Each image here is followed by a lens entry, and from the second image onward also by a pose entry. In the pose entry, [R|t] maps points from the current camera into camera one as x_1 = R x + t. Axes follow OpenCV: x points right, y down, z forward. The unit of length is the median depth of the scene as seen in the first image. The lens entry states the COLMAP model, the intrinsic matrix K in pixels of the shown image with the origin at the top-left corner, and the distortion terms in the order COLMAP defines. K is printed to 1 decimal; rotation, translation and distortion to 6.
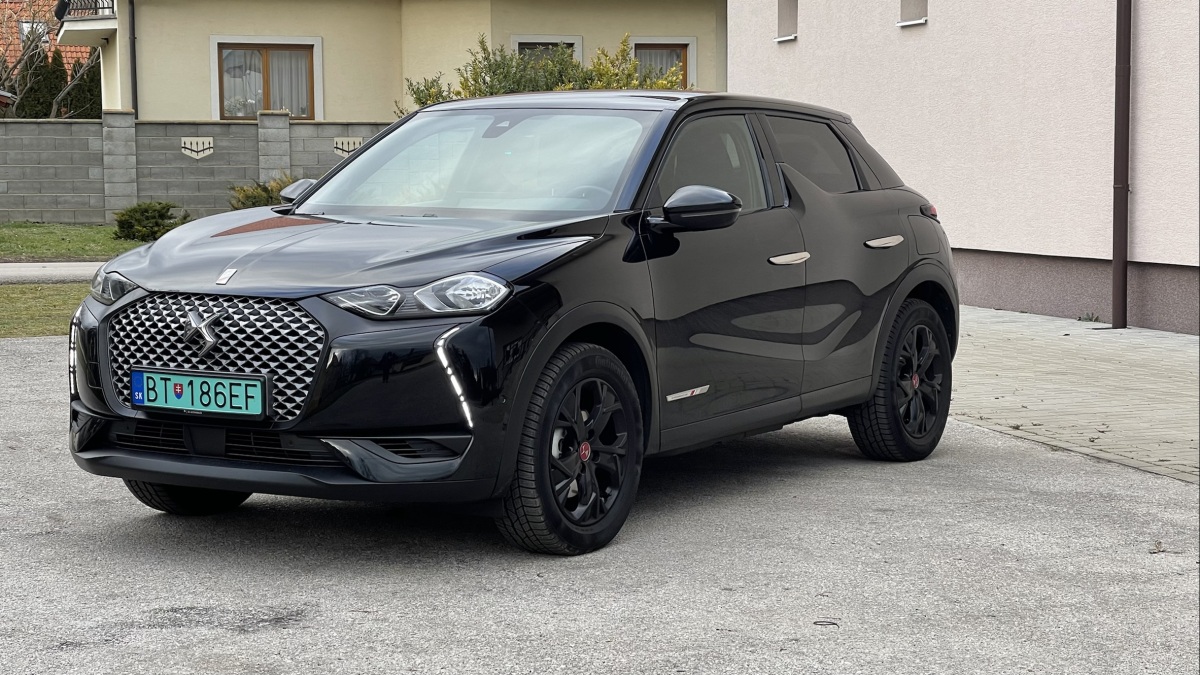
lens RADIAL K [[2231.6, 0, 601.3], [0, 2231.6, 334.4], [0, 0, 1]] dist [0.243390, 0.000000]
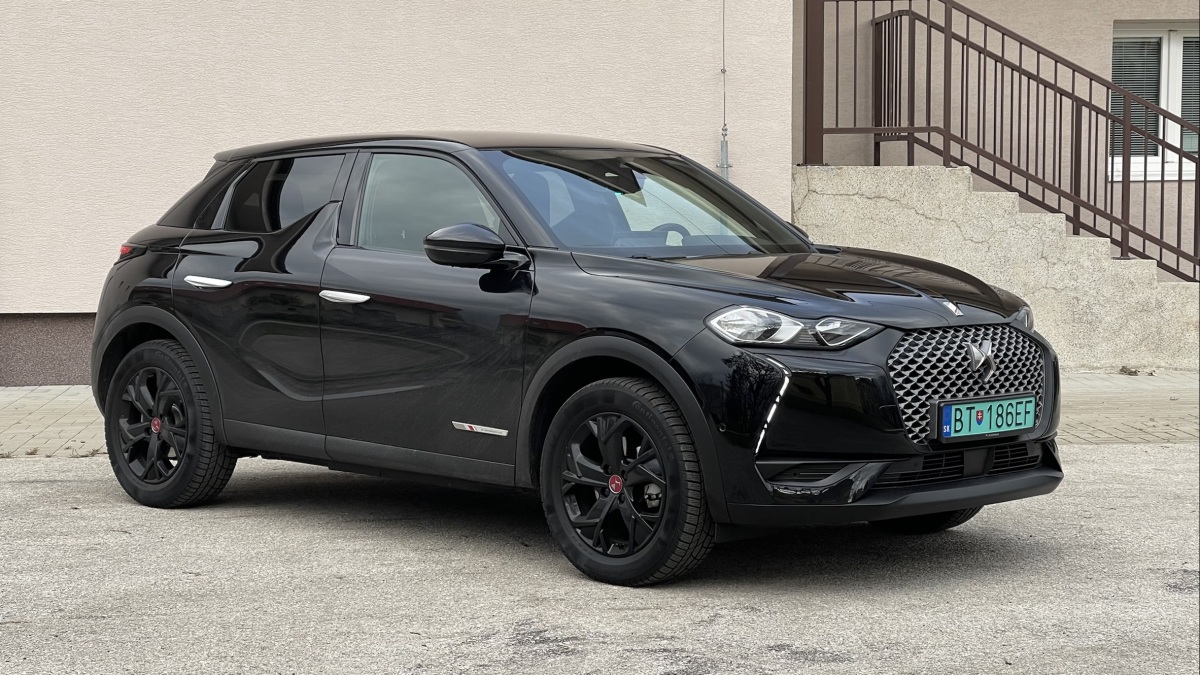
lens RADIAL K [[2231.6, 0, 612.9], [0, 2231.6, 345.4], [0, 0, 1]] dist [0.243390, 0.000000]
pose [[0.202768, -0.065114, 0.977060, -1.262071], [0.080274, 0.995534, 0.049686, -0.075601], [-0.975931, 0.068358, 0.207089, 0.952773]]
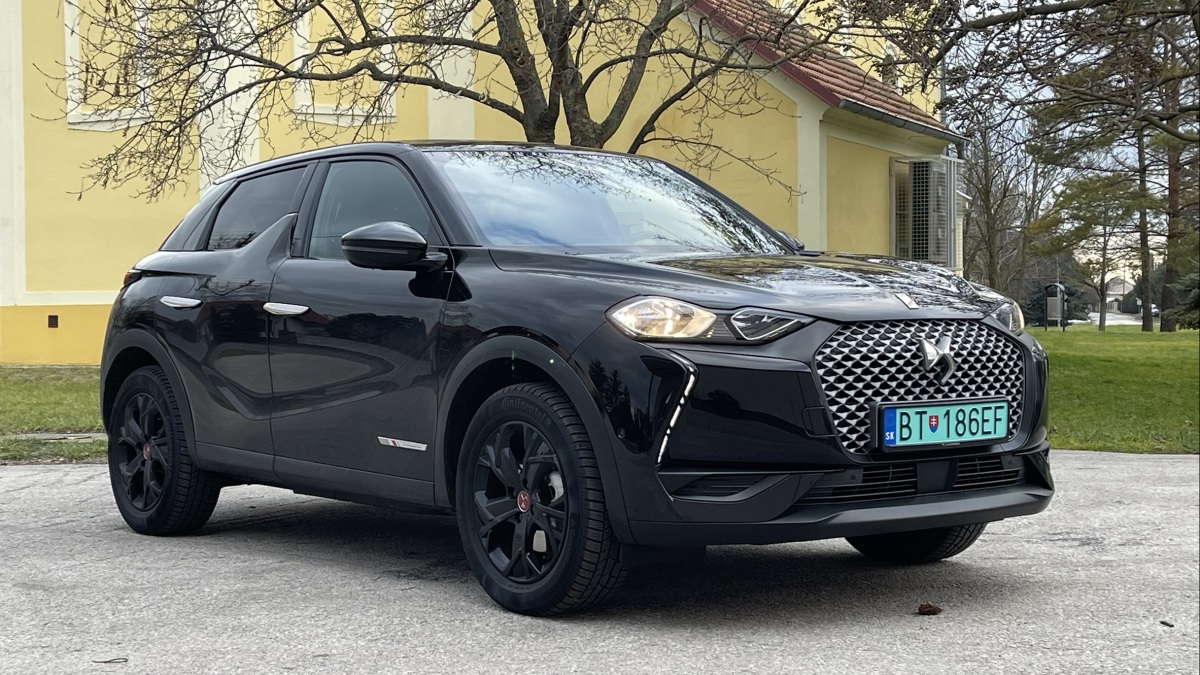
lens RADIAL K [[1877.6, 0, 600.3], [0, 1877.6, 334.7], [0, 0, 1]] dist [0.098233, 0.000000]
pose [[0.336200, -0.022944, 0.941511, -0.963309], [0.092916, 0.995634, -0.008916, -0.017005], [-0.937196, 0.090479, 0.336864, 0.870217]]
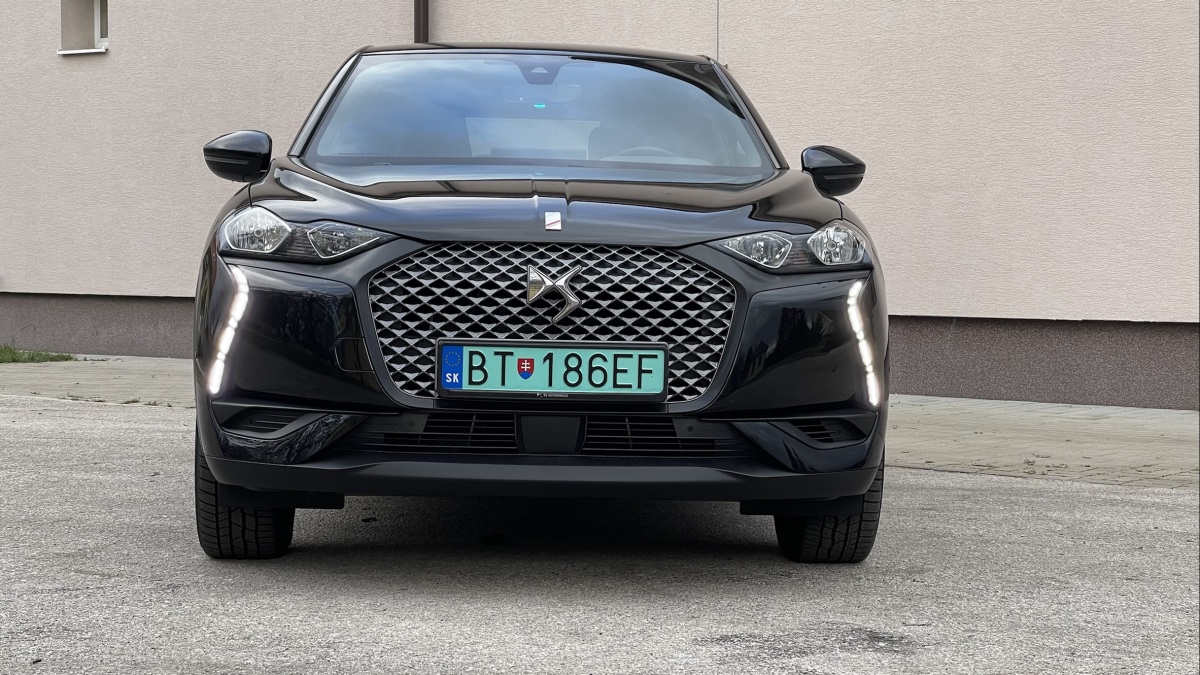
lens RADIAL K [[2231.6, 0, 576.0], [0, 2231.6, 330.7], [0, 0, 1]] dist [0.243390, 0.000000]
pose [[0.817905, -0.002186, 0.575350, -0.610563], [0.029484, 0.998838, -0.038119, 0.041886], [-0.574598, 0.048141, 0.817019, 0.377031]]
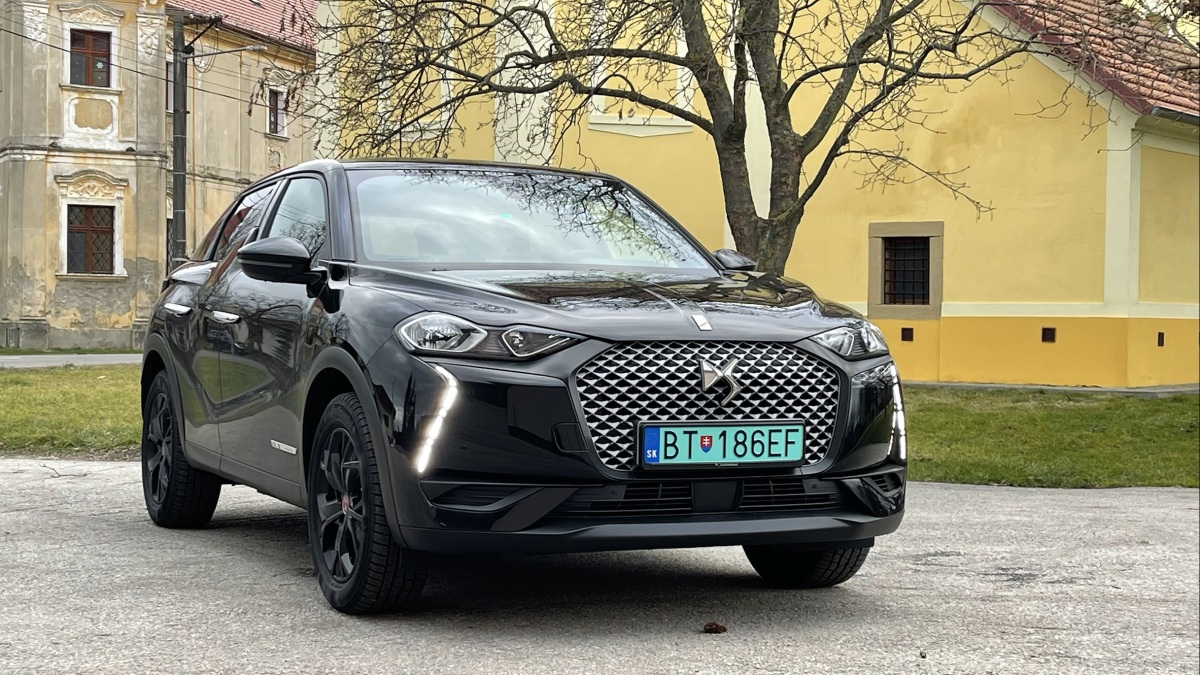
lens RADIAL K [[1958.9, 0, 598.7], [0, 1958.9, 344.5], [0, 0, 1]] dist [0.203801, 0.000000]
pose [[0.544367, -0.009918, 0.838789, -0.900036], [0.063583, 0.997541, -0.029470, 0.005191], [-0.836434, 0.069376, 0.543659, 0.595376]]
